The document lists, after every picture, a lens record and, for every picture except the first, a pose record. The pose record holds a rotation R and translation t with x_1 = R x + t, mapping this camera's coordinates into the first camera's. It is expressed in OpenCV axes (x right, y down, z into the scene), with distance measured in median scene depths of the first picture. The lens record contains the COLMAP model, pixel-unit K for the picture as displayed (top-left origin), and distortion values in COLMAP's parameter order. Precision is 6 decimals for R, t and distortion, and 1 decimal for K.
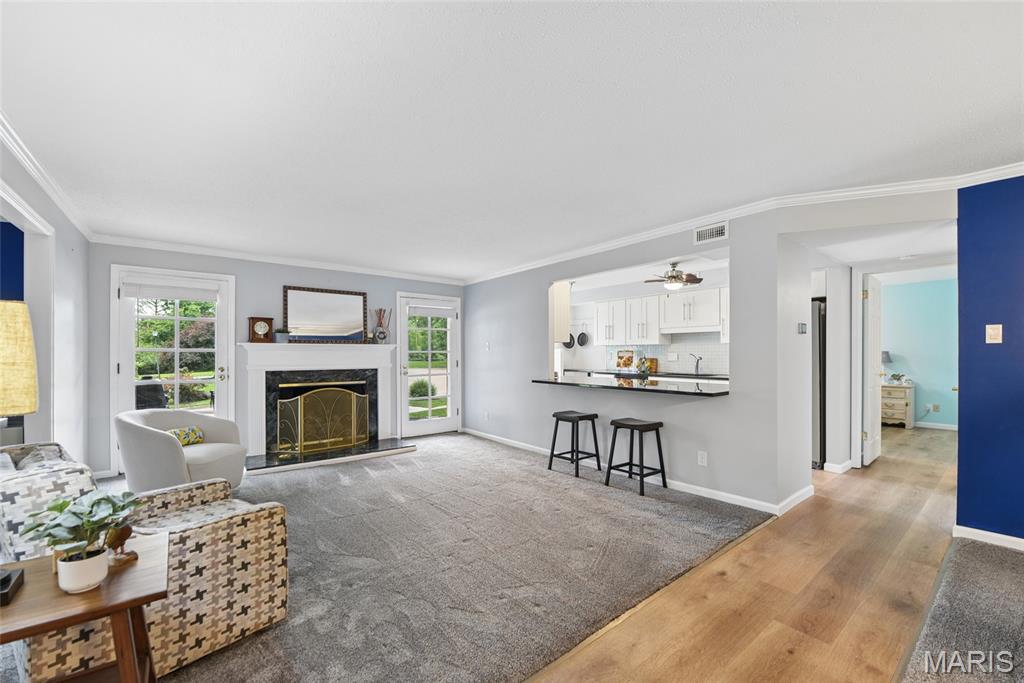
lens RADIAL K [[419.8, 0, 513.9], [0, 419.8, 351.6], [0, 0, 1]] dist [-0.008611, 0.000126]
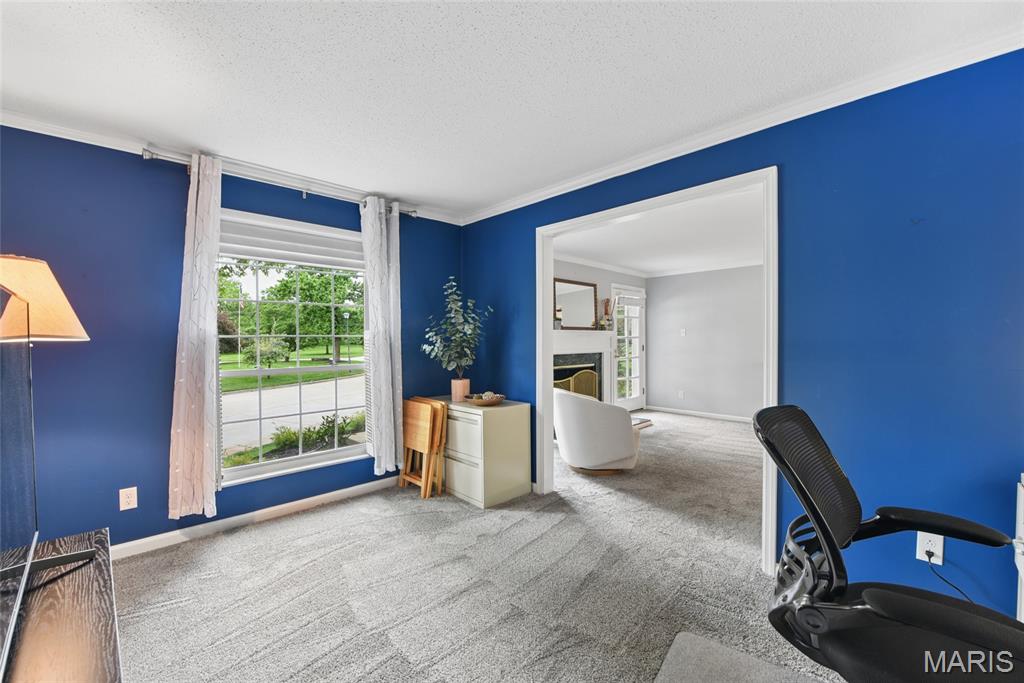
lens RADIAL K [[419.8, 0, 487.3], [0, 419.8, 346.4], [0, 0, 1]] dist [-0.008611, 0.000126]
pose [[0.997836, 0.000909, 0.065741, -0.706577], [-0.002496, 0.999708, 0.024053, -0.001957], [-0.065700, -0.024165, 0.997547, -0.089607]]
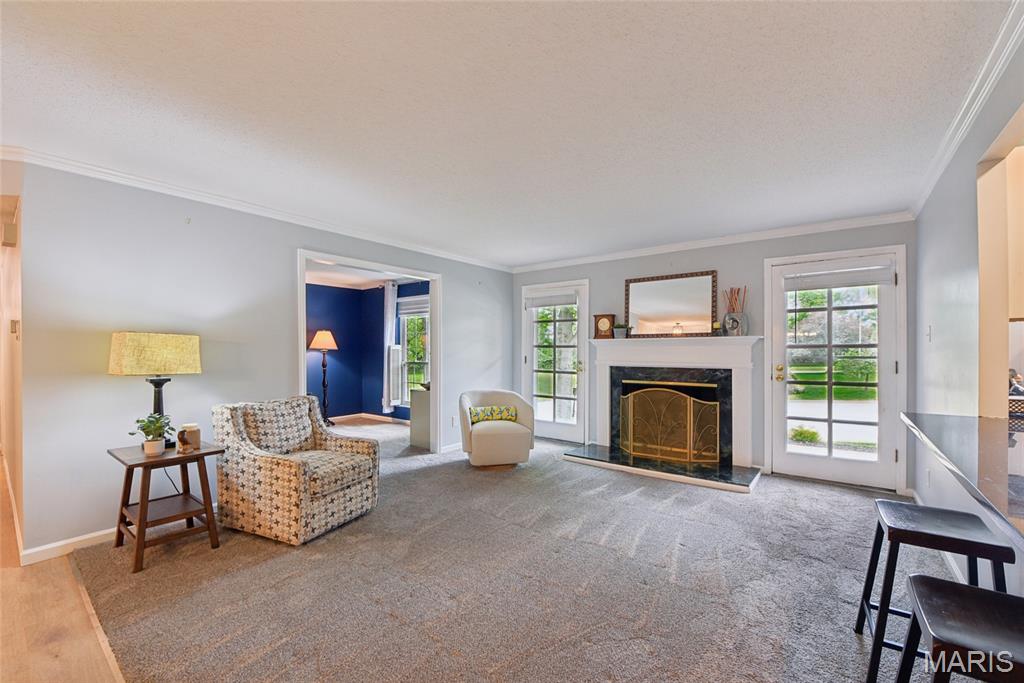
lens RADIAL K [[419.8, 0, 510.9], [0, 419.8, 352.4], [0, 0, 1]] dist [-0.008611, 0.000126]
pose [[0.231808, 0.010469, -0.972705, 0.307796], [0.007088, 0.999897, 0.012451, -0.001431], [0.972736, -0.009781, 0.231710, 0.450256]]
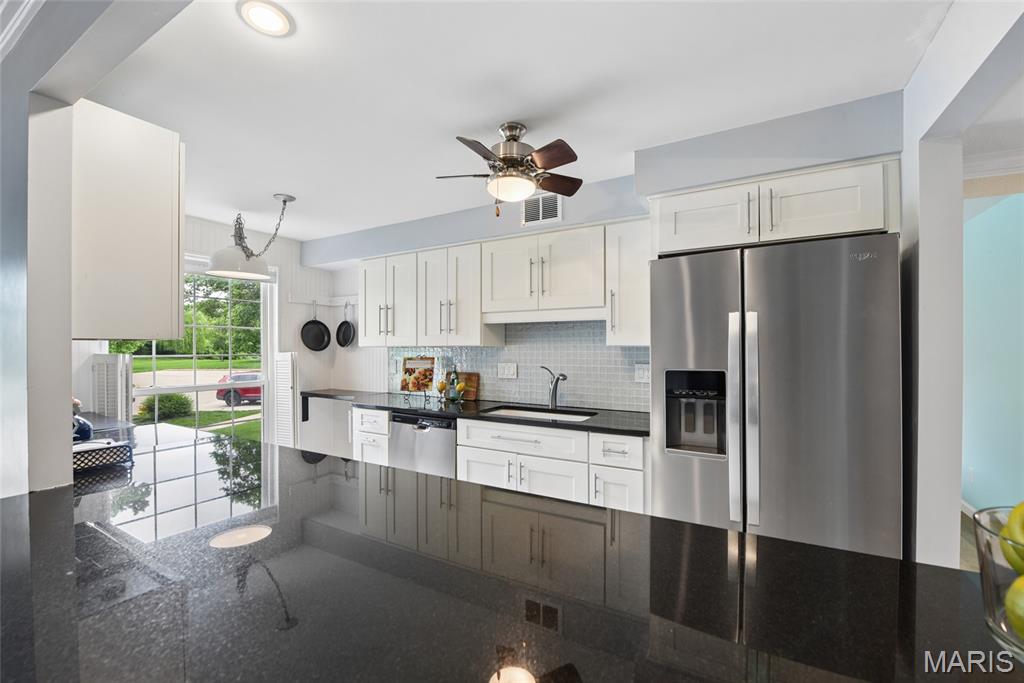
lens RADIAL K [[419.8, 0, 513.2], [0, 419.8, 348.4], [0, 0, 1]] dist [-0.008611, 0.000126]
pose [[0.928629, 0.004655, 0.370981, 0.224051], [-0.004689, 0.999989, -0.000808, -0.015956], [-0.370980, -0.000989, 0.928640, 0.600016]]
